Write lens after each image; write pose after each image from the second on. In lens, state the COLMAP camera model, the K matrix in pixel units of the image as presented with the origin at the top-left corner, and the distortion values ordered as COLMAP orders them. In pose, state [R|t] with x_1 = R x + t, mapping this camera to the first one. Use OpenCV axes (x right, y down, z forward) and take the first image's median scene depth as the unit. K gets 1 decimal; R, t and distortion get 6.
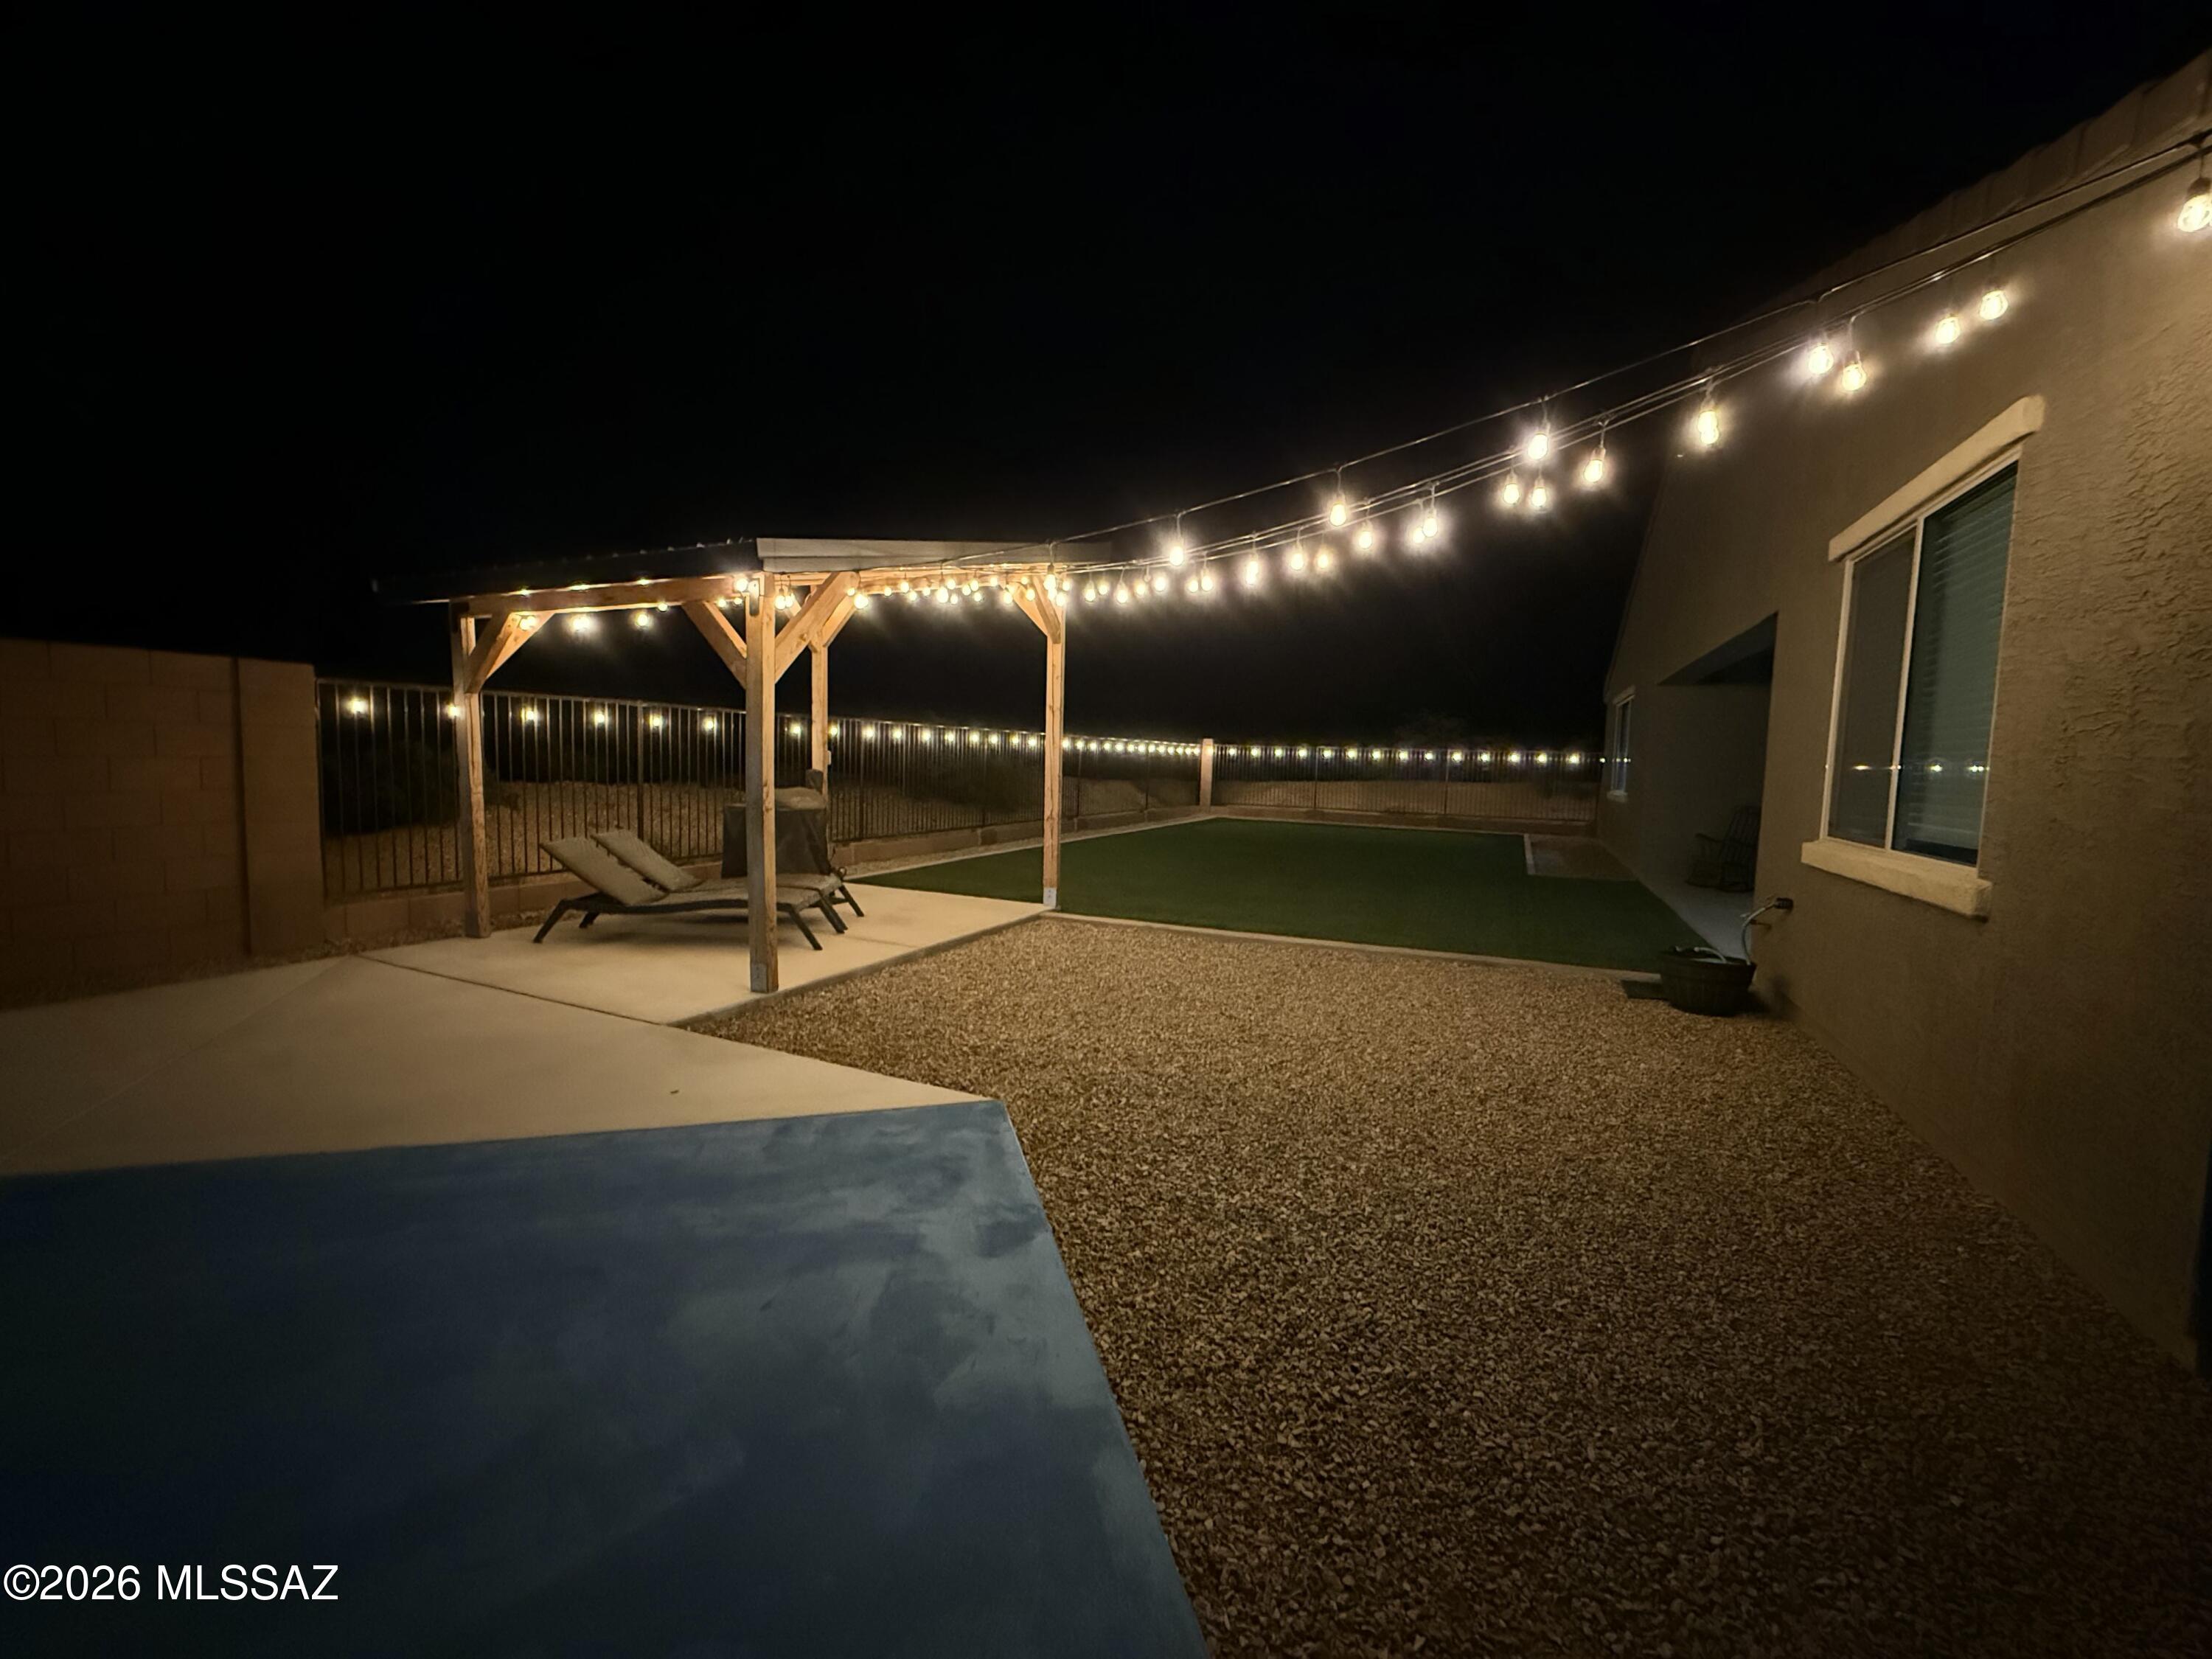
lens RADIAL K [[888.3, 0, 1109.3], [0, 888.3, 826.8], [0, 0, 1]] dist [0.001101, 0.000123]
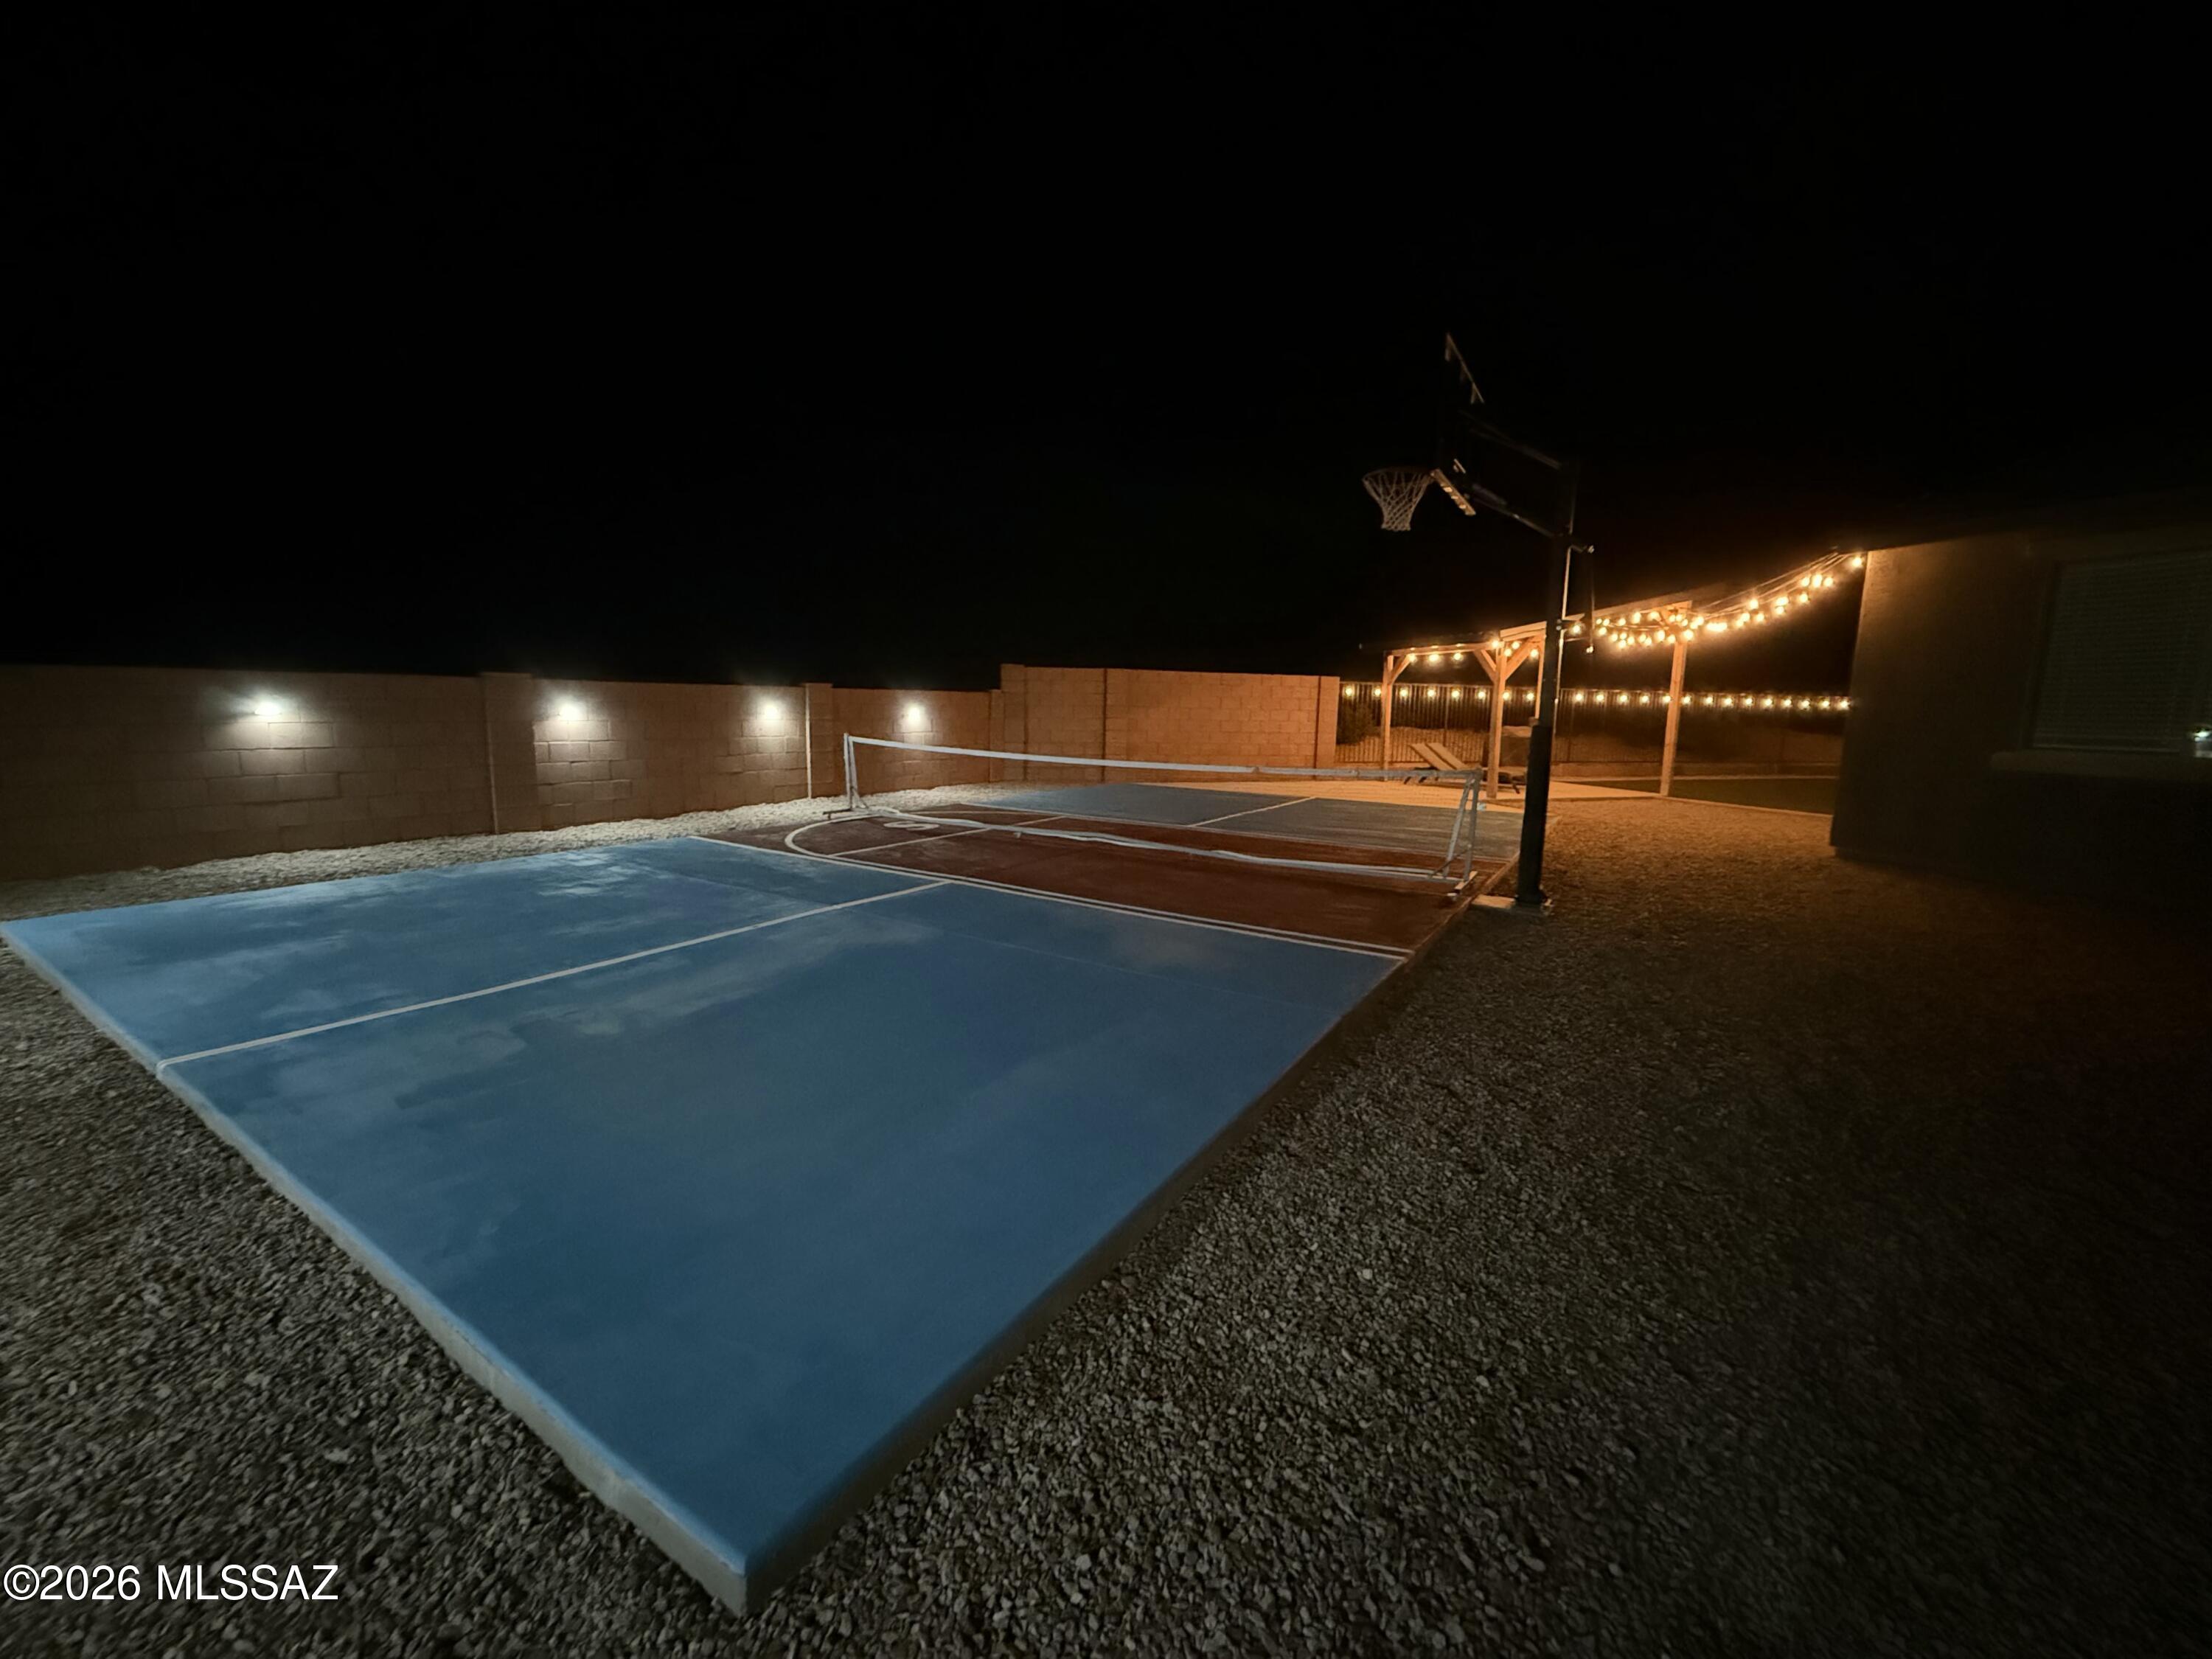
lens RADIAL K [[888.3, 0, 1109.3], [0, 888.3, 826.8], [0, 0, 1]] dist [0.001101, 0.000123]
pose [[0.678644, 0.086369, -0.729372, 0.478626], [-0.061410, 0.996257, 0.060833, 0.112024], [0.731896, 0.003507, 0.681408, -1.001005]]
